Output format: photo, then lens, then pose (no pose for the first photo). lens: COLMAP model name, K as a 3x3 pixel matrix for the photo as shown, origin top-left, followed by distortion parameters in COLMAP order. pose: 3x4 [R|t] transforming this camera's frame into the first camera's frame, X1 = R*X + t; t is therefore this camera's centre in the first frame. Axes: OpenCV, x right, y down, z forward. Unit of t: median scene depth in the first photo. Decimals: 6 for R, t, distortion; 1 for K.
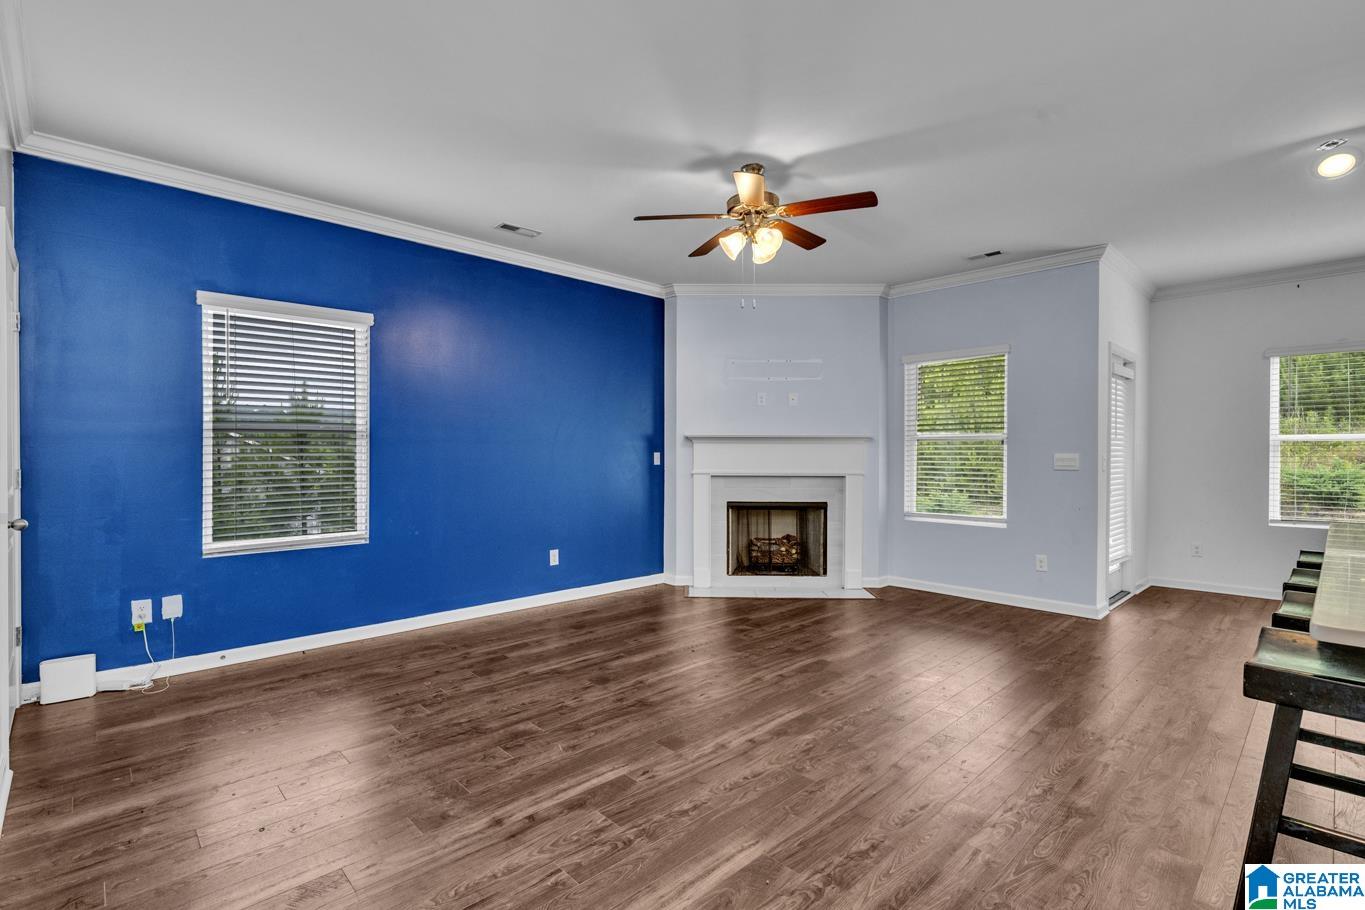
lens RADIAL K [[637.4, 0, 682.5], [0, 637.4, 455.0], [0, 0, 1]] dist [0.000722, -0.000228]
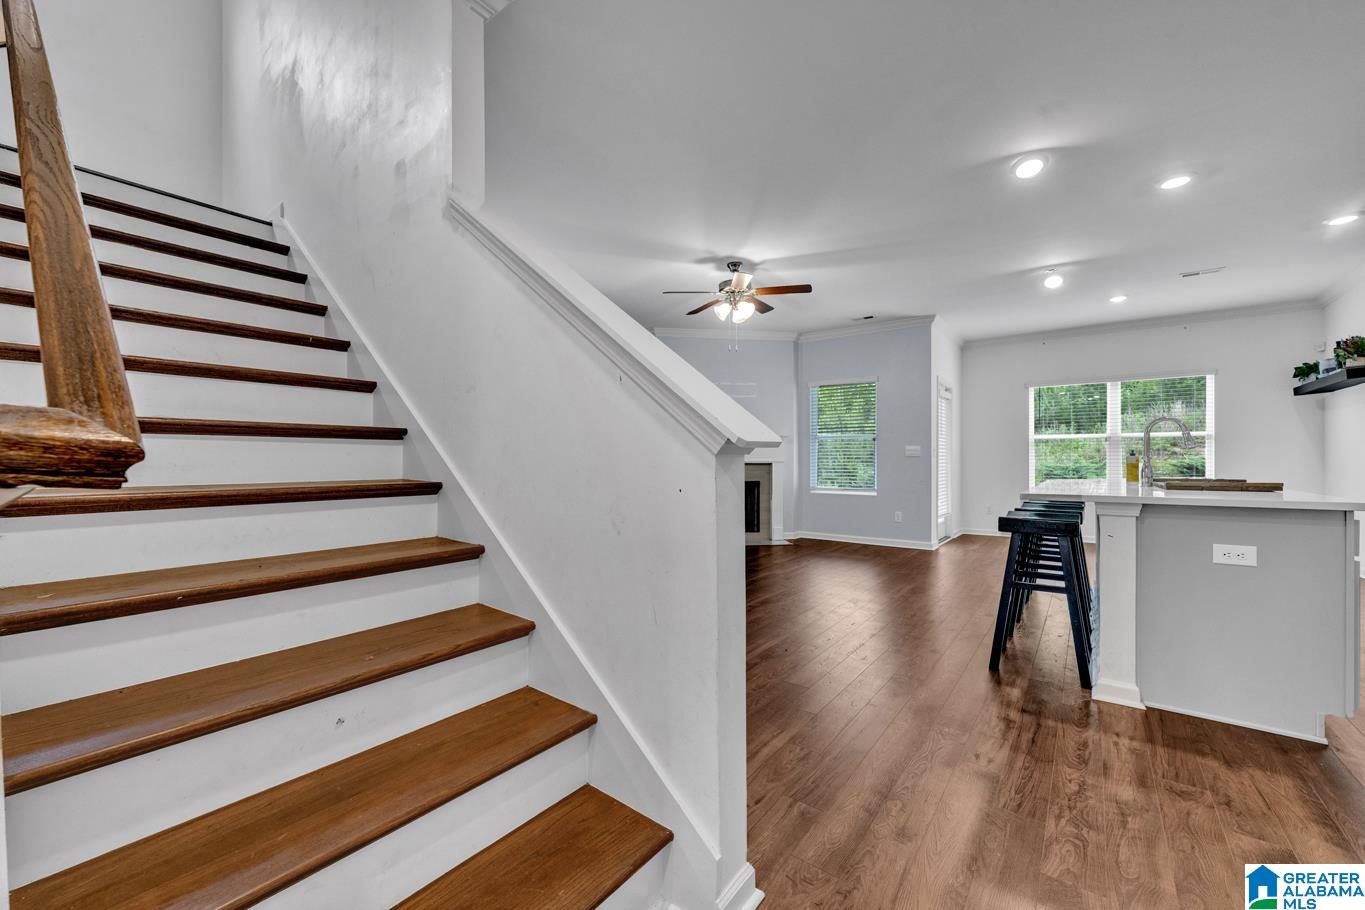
lens RADIAL K [[529.3, 0, 682.5], [0, 529.3, 455.0], [0, 0, 1]] dist [0.000031, -0.000049]
pose [[0.989200, -0.000833, 0.146571, -0.180237], [0.002276, 0.999951, -0.009678, 0.036768], [-0.146555, 0.009907, 0.989153, -0.245958]]
